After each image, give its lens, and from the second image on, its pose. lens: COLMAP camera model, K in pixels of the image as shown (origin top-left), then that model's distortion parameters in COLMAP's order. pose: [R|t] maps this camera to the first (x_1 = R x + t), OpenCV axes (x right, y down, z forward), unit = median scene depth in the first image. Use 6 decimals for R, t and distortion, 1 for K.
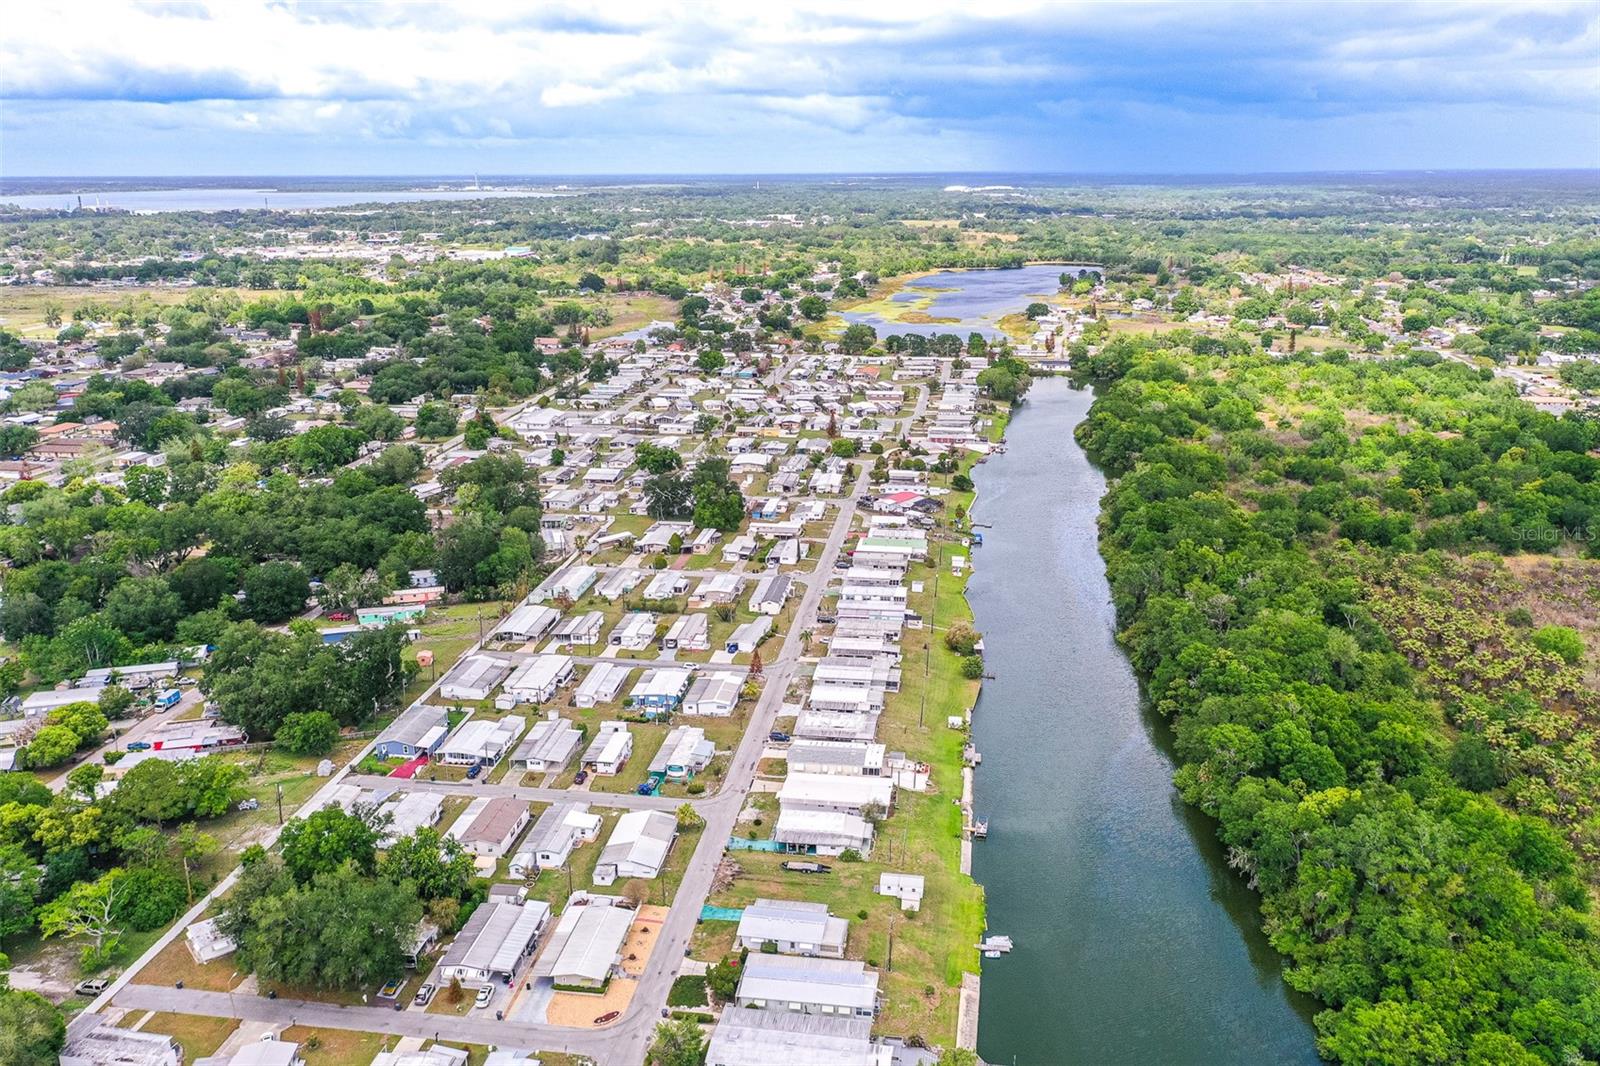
lens RADIAL K [[1287.1, 0, 806.7], [0, 1287.1, 532.6], [0, 0, 1]] dist [0.002230, 0.005644]
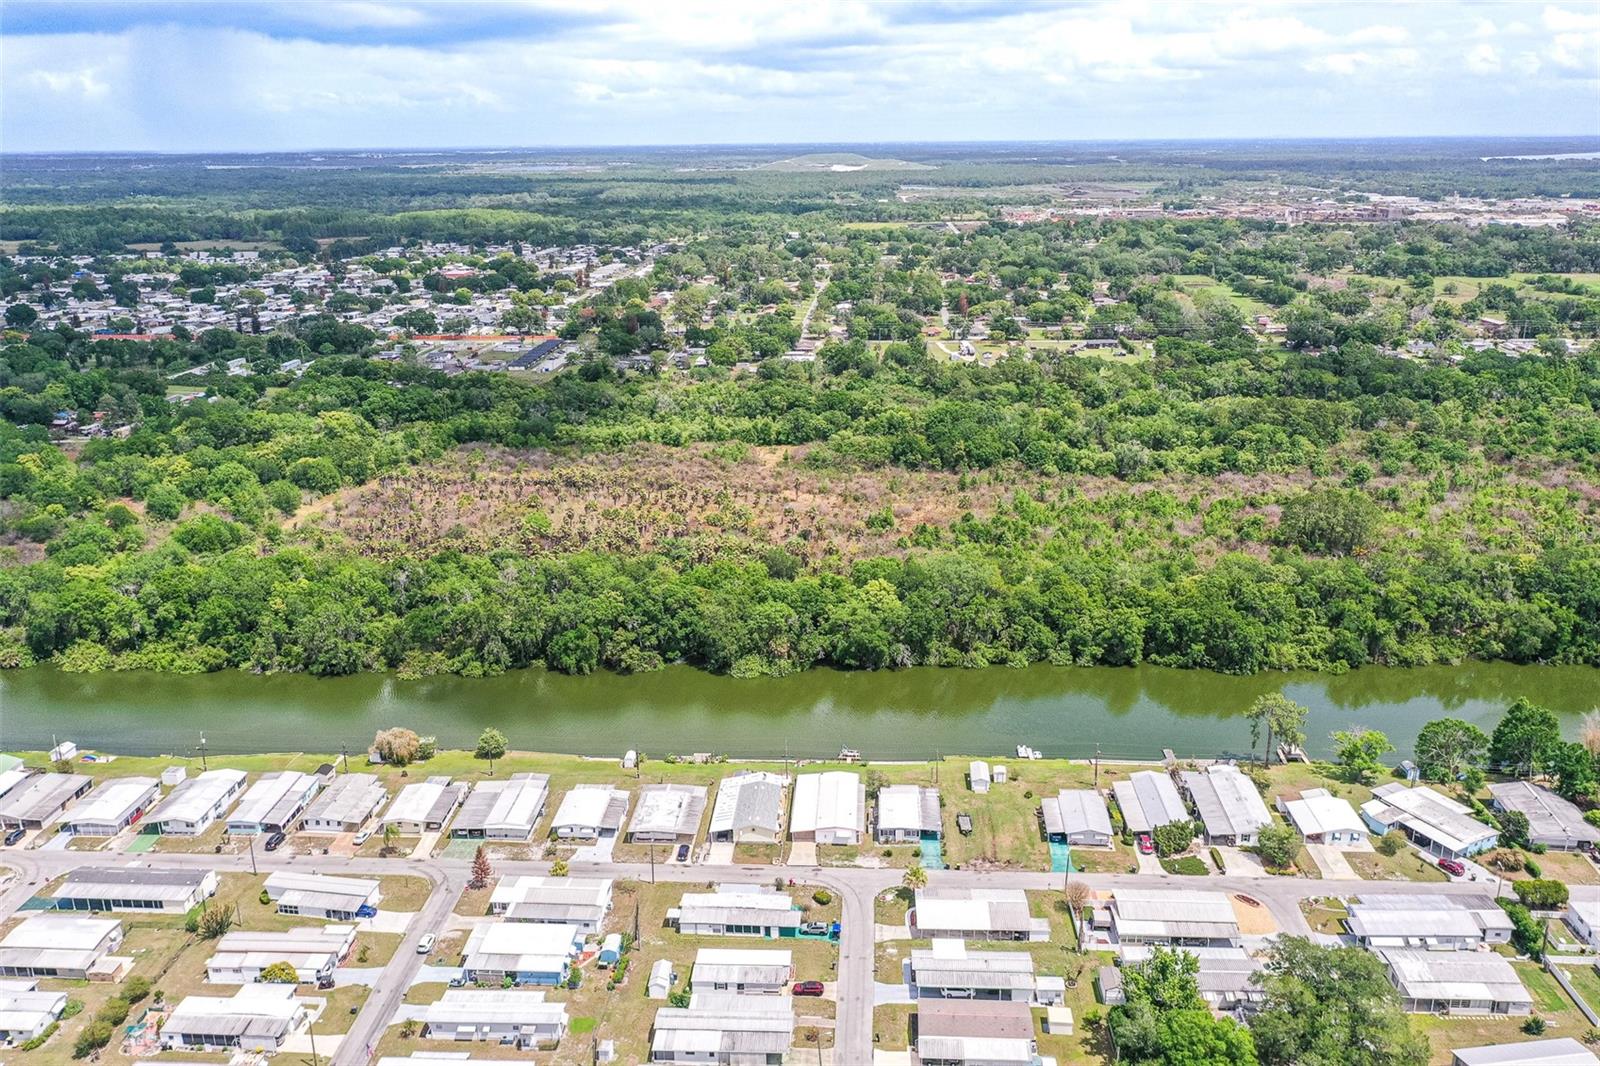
lens RADIAL K [[1287.1, 0, 808.1], [0, 1287.1, 526.8], [0, 0, 1]] dist [0.002230, 0.005644]
pose [[-0.109337, -0.287454, 0.951533, -0.755597], [0.284148, 0.908287, 0.307040, -0.258973], [-0.952526, 0.303947, -0.017630, 0.886194]]
